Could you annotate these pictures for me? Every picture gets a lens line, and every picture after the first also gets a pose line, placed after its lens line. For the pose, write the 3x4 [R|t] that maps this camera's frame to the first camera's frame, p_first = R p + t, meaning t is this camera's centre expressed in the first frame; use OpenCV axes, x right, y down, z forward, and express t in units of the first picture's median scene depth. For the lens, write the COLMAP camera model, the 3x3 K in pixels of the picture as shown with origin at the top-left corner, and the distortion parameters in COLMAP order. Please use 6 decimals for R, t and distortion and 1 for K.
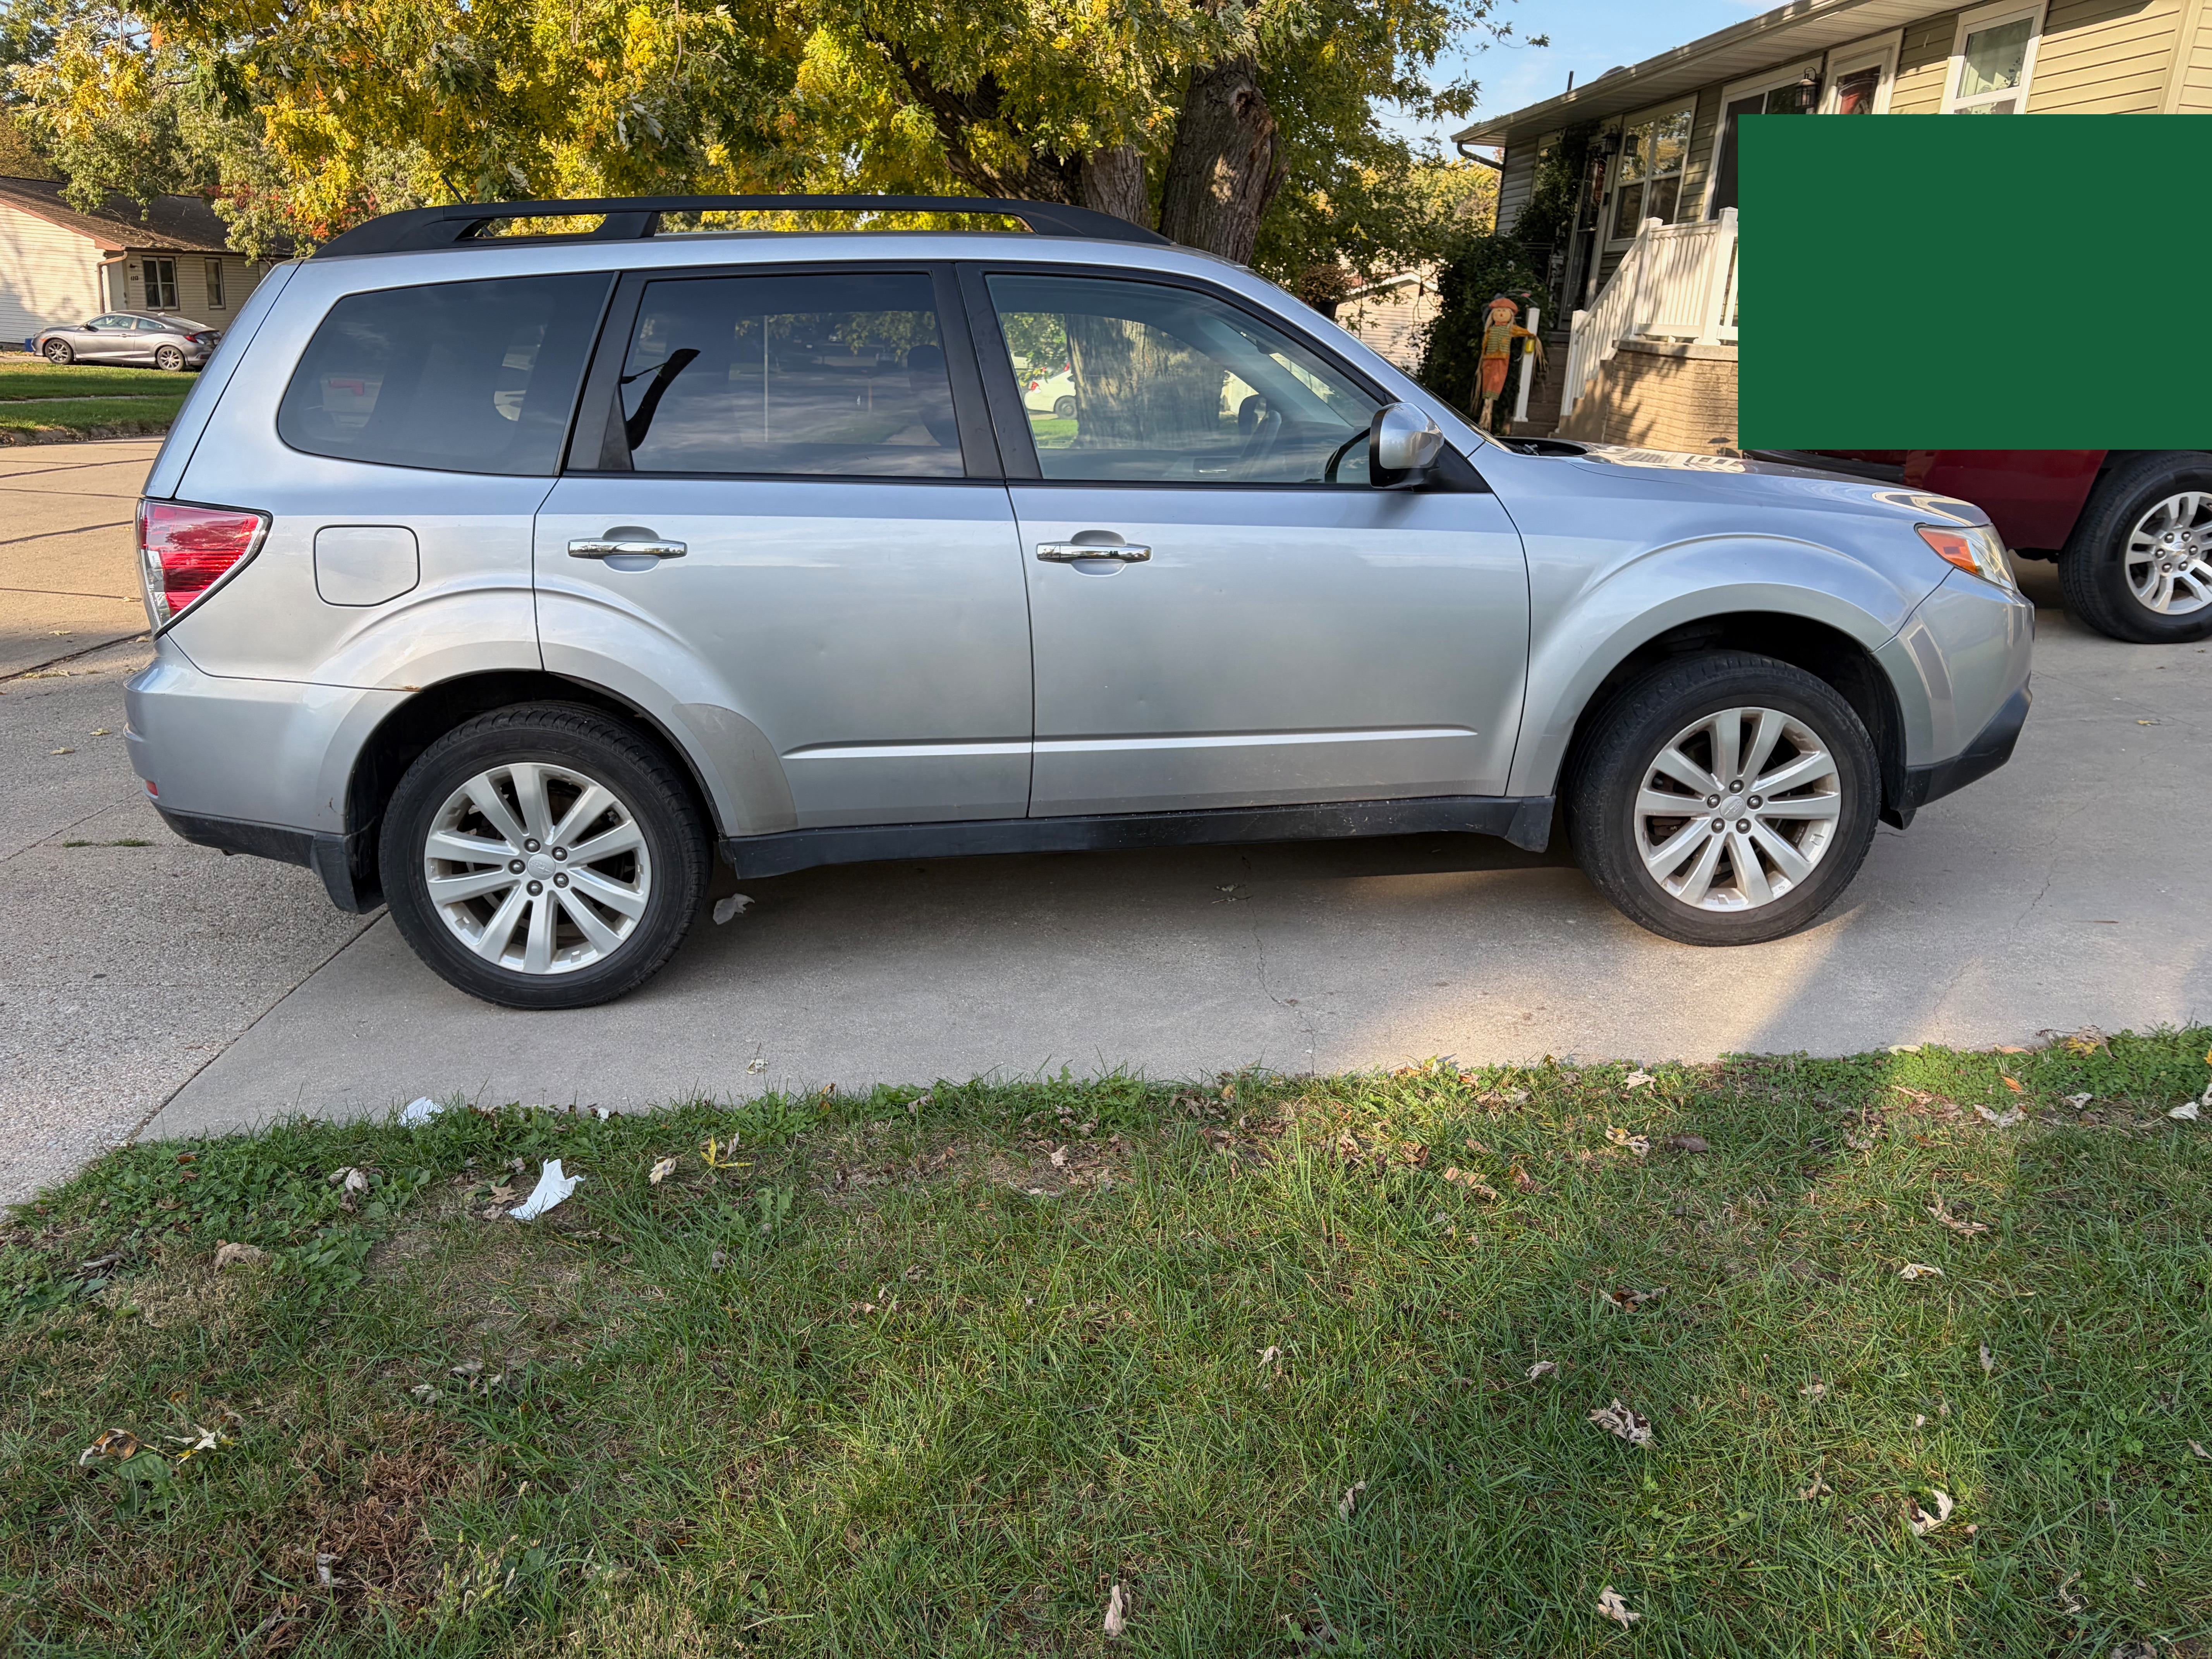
lens RADIAL K [[1694.8, 0, 1095.2], [0, 1694.8, 828.3], [0, 0, 1]] dist [0.026652, -0.031133]
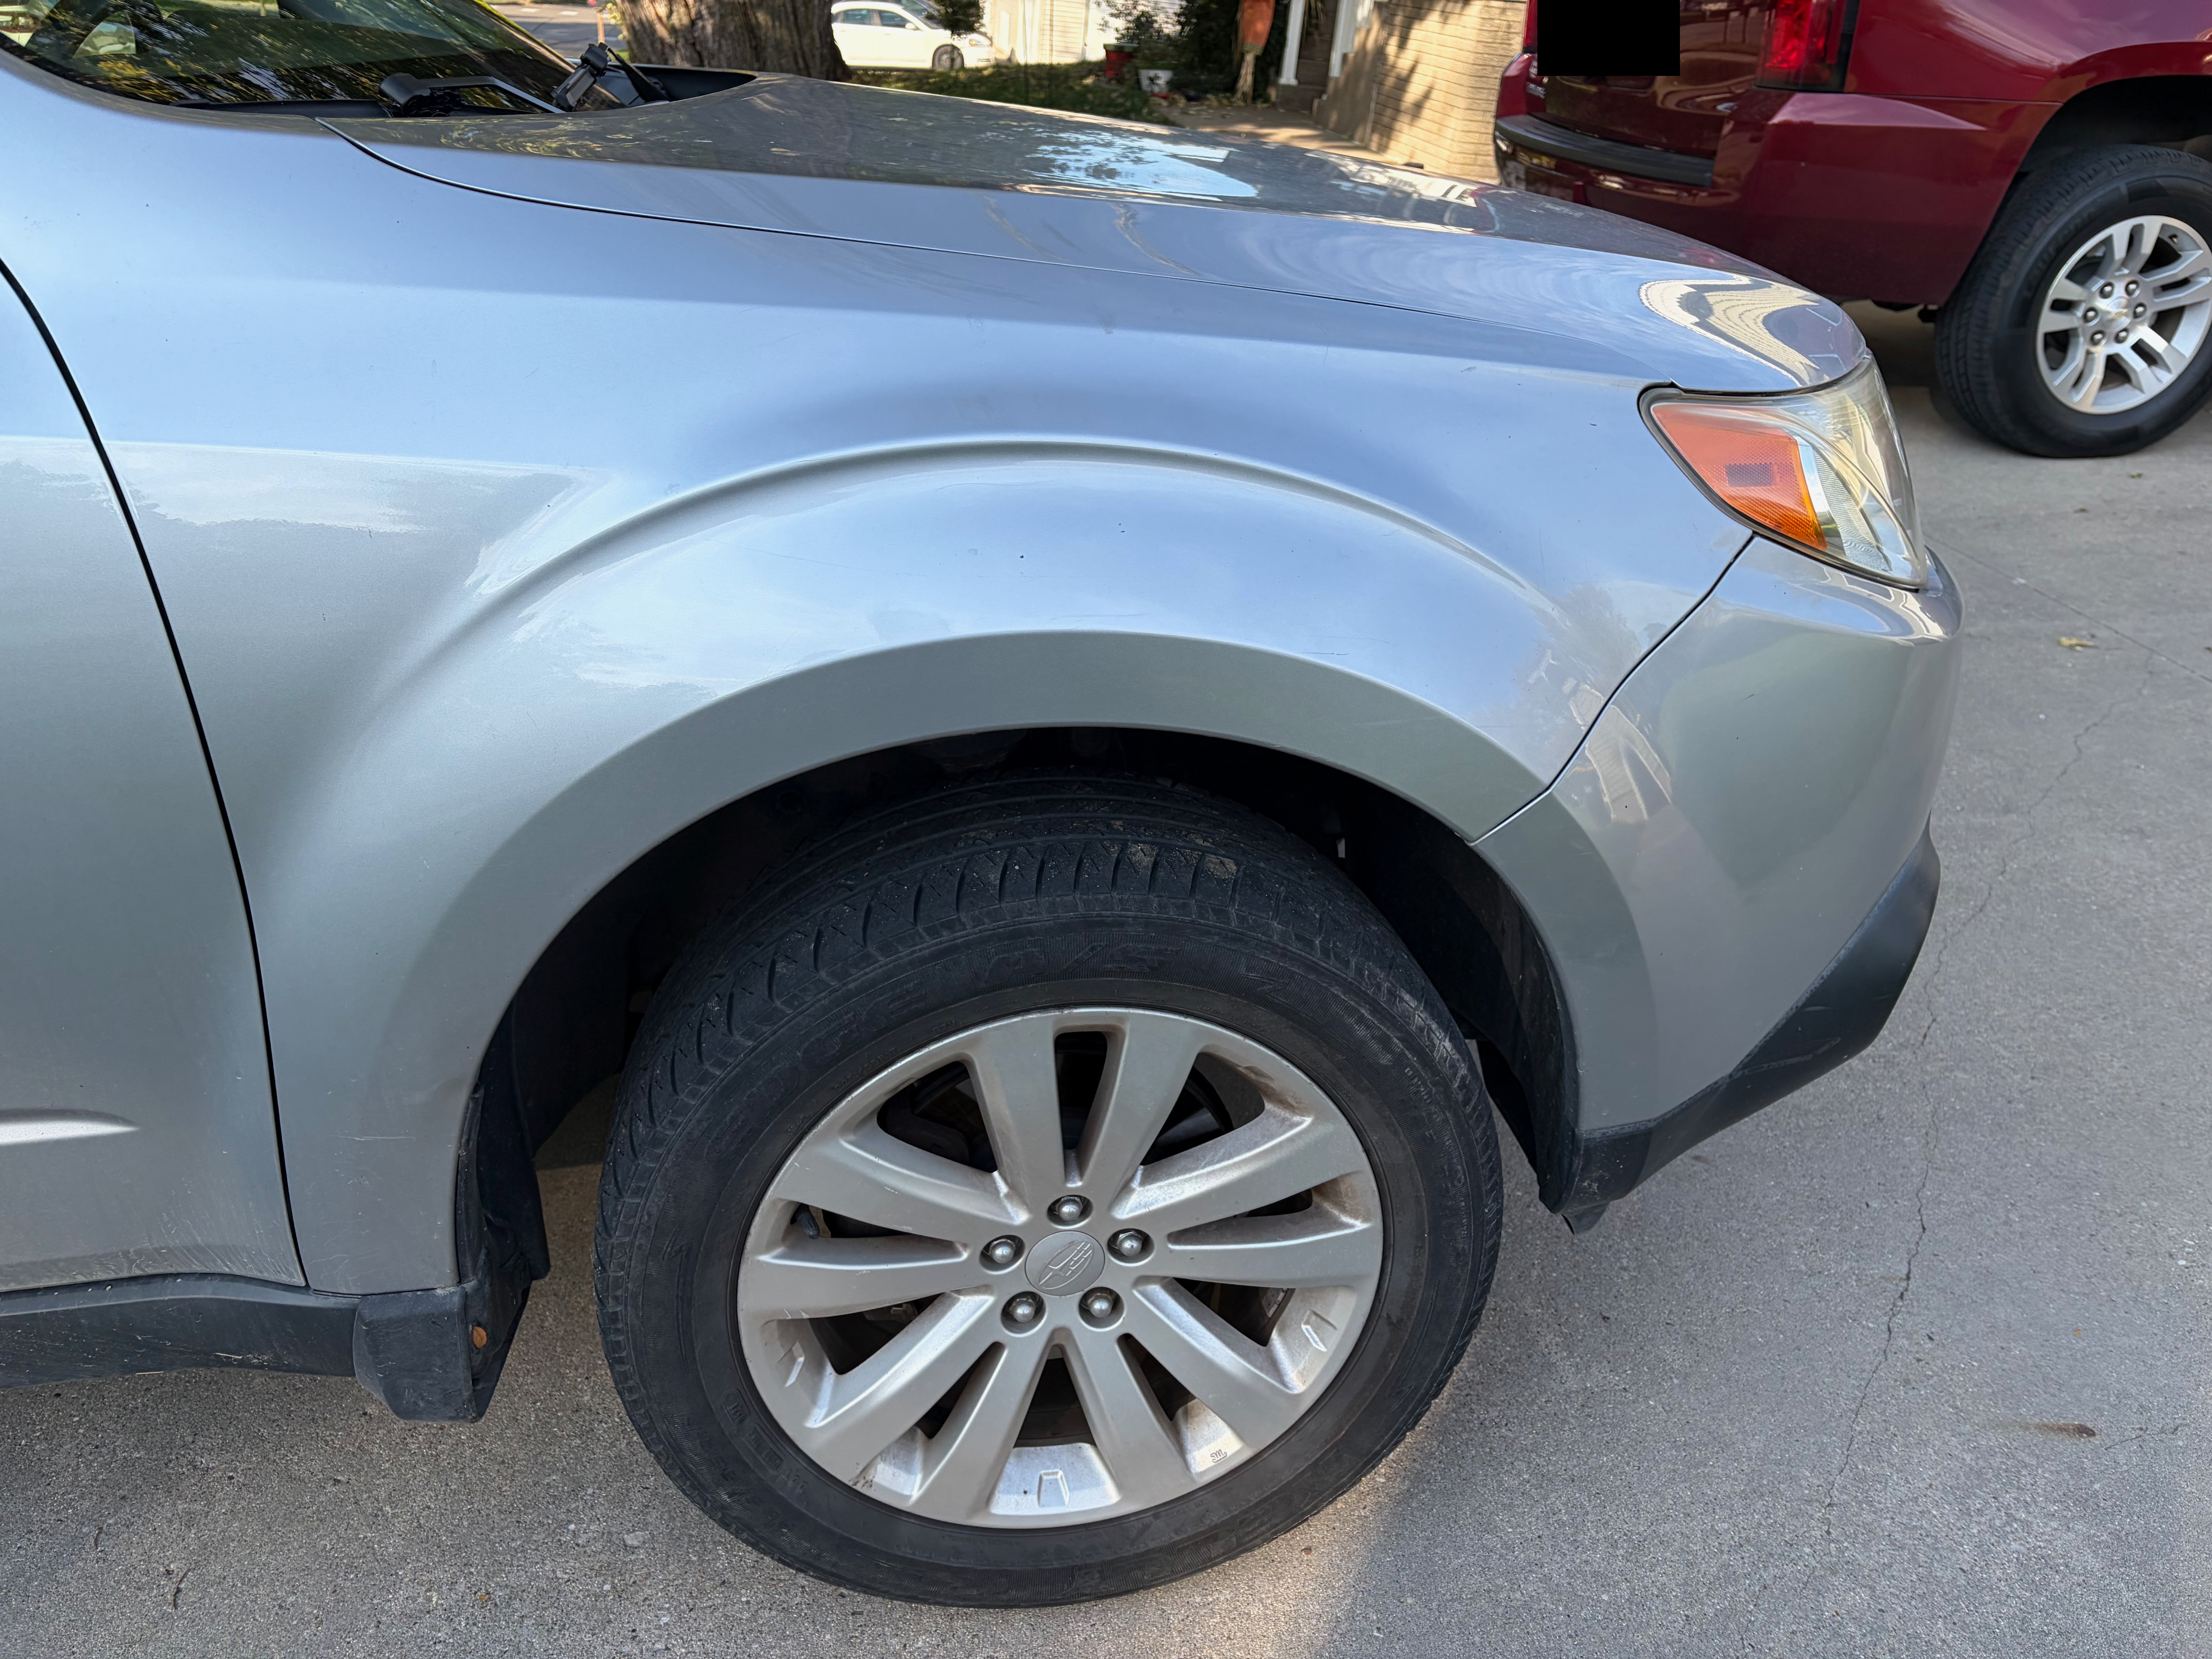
lens RADIAL K [[1678.5, 0, 1106.0], [0, 1678.5, 829.5], [0, 0, 1]] dist [0.044516, -0.065870]
pose [[0.995181, -0.016427, 0.096666, 0.350547], [-0.001230, 0.983697, 0.179827, -0.152854], [-0.098044, -0.179080, 0.978937, 0.689321]]
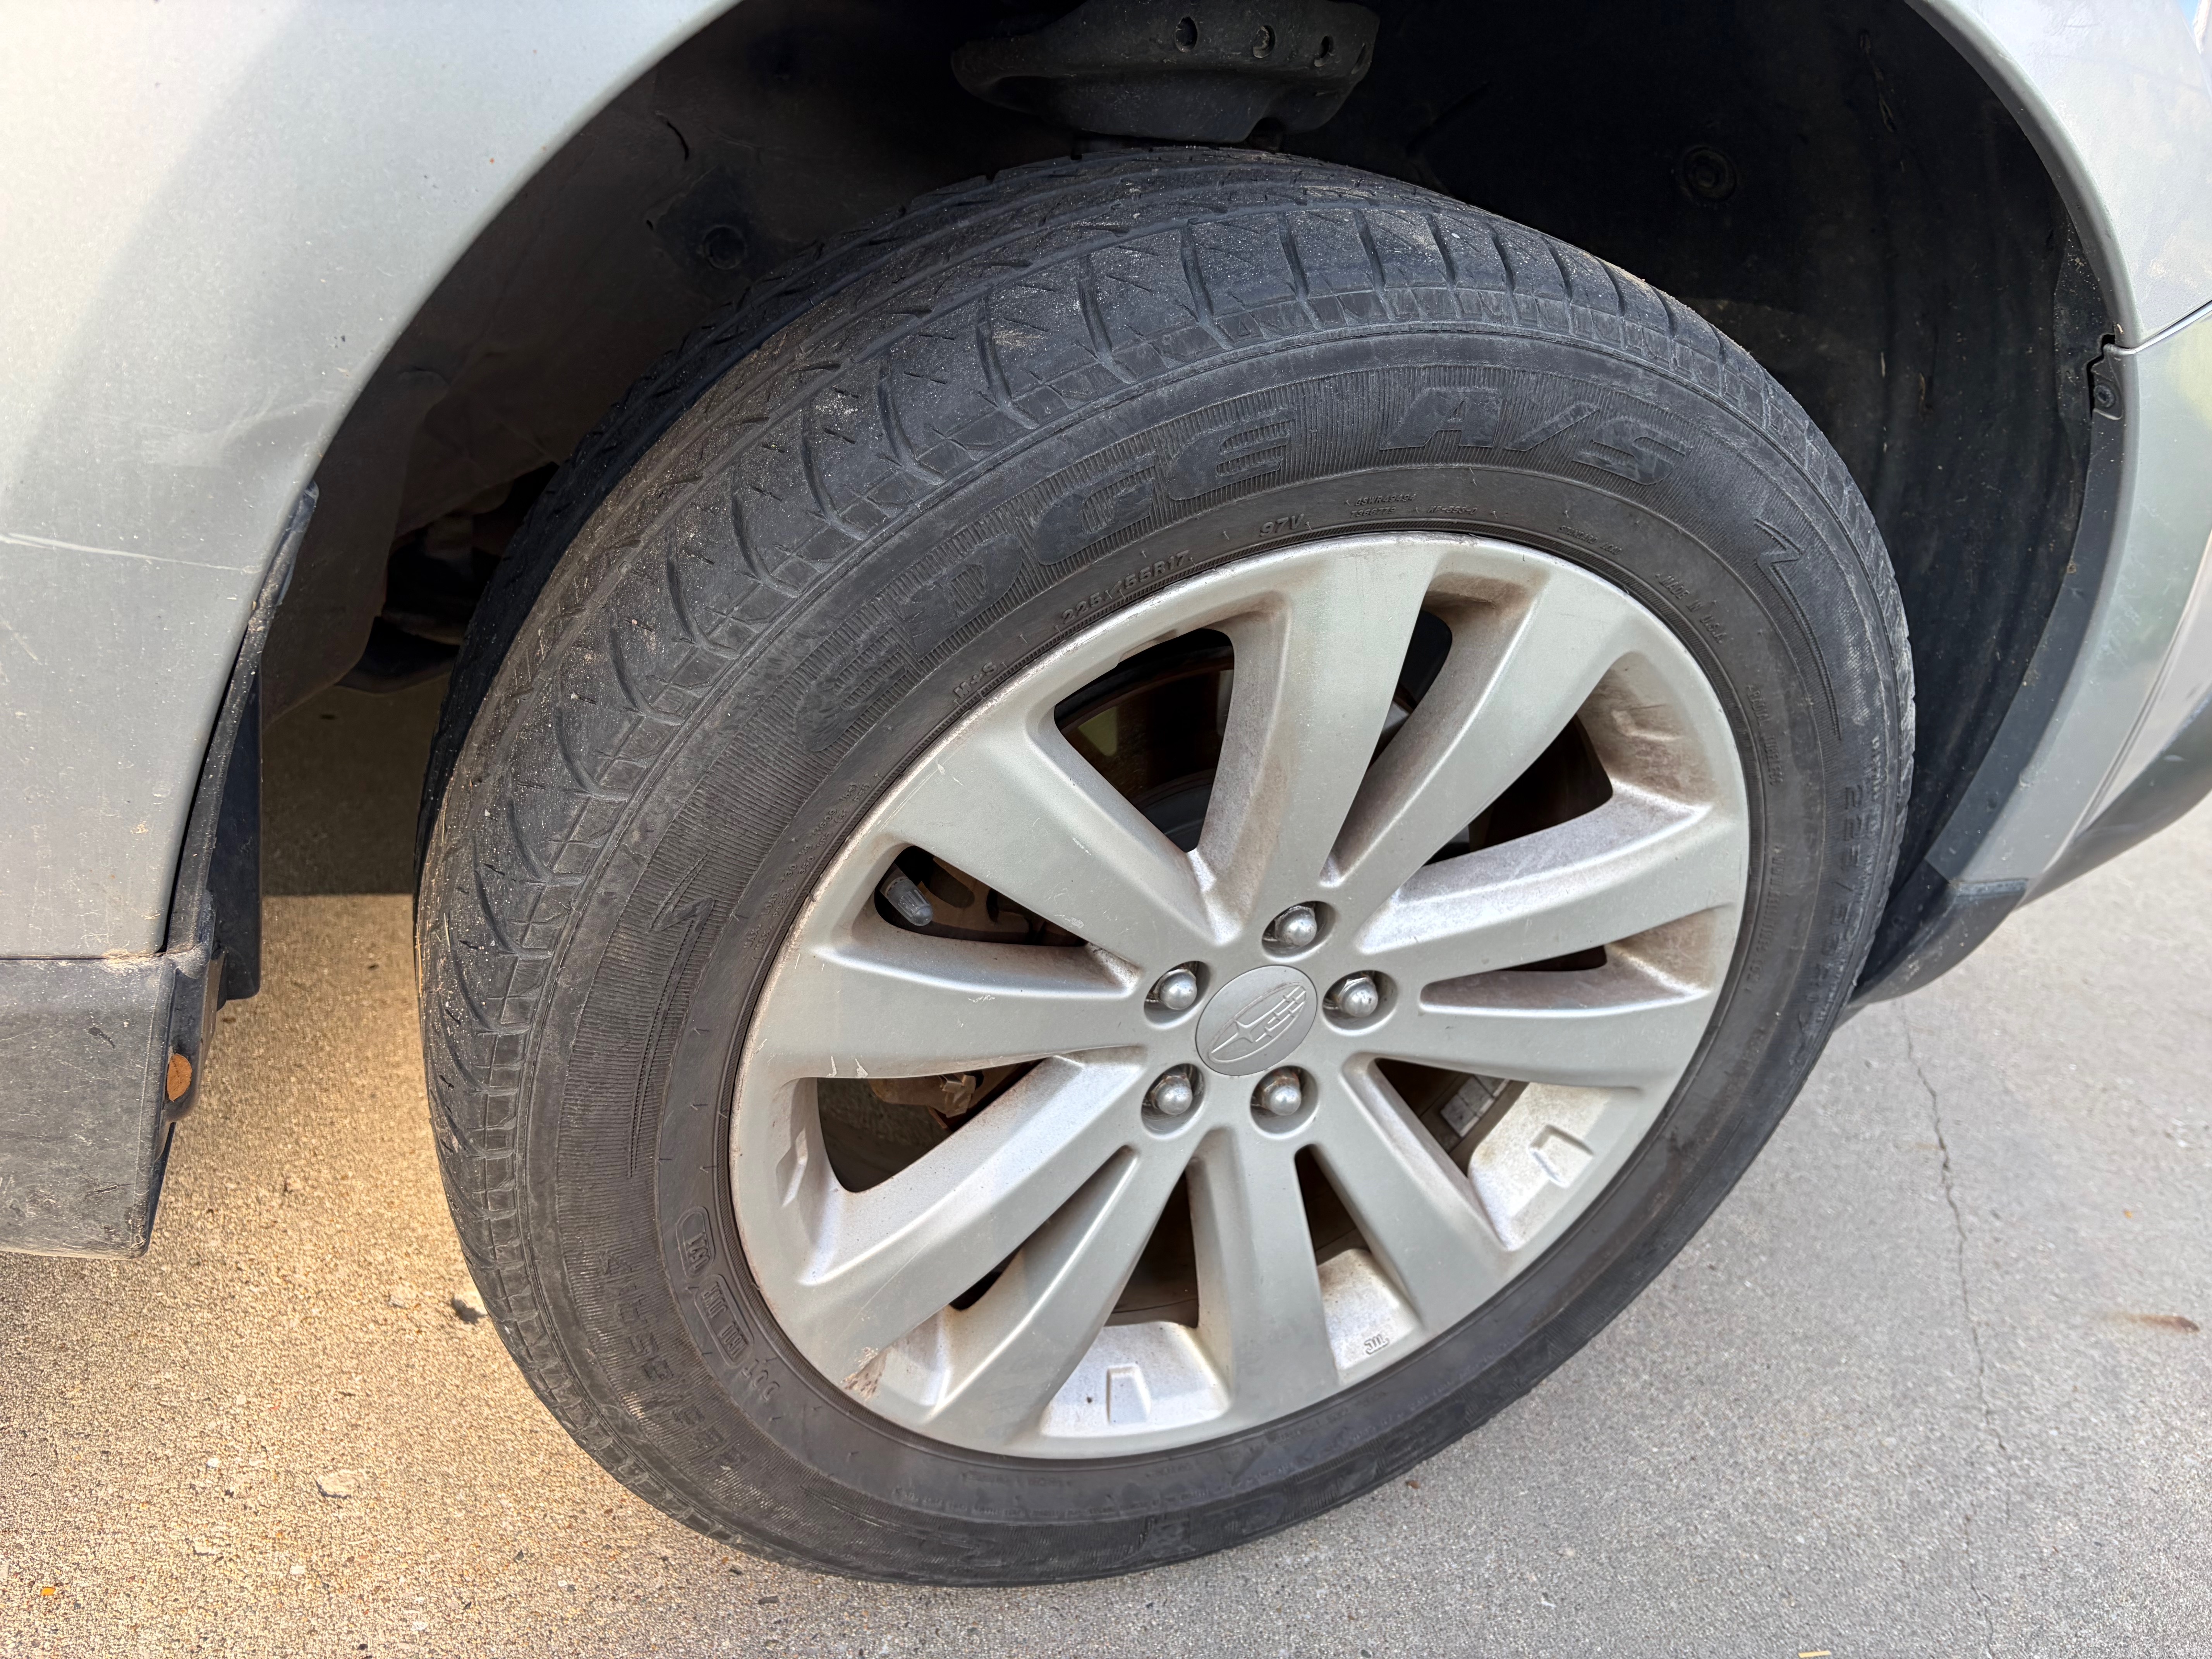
lens RADIAL K [[1707.7, 0, 1103.9], [0, 1707.7, 843.8], [0, 0, 1]] dist [0.048748, -0.089076]
pose [[0.913958, 0.073948, 0.399014, 0.277141], [-0.170297, 0.962380, 0.211718, -0.069726], [-0.368347, -0.261452, 0.892168, 0.831189]]
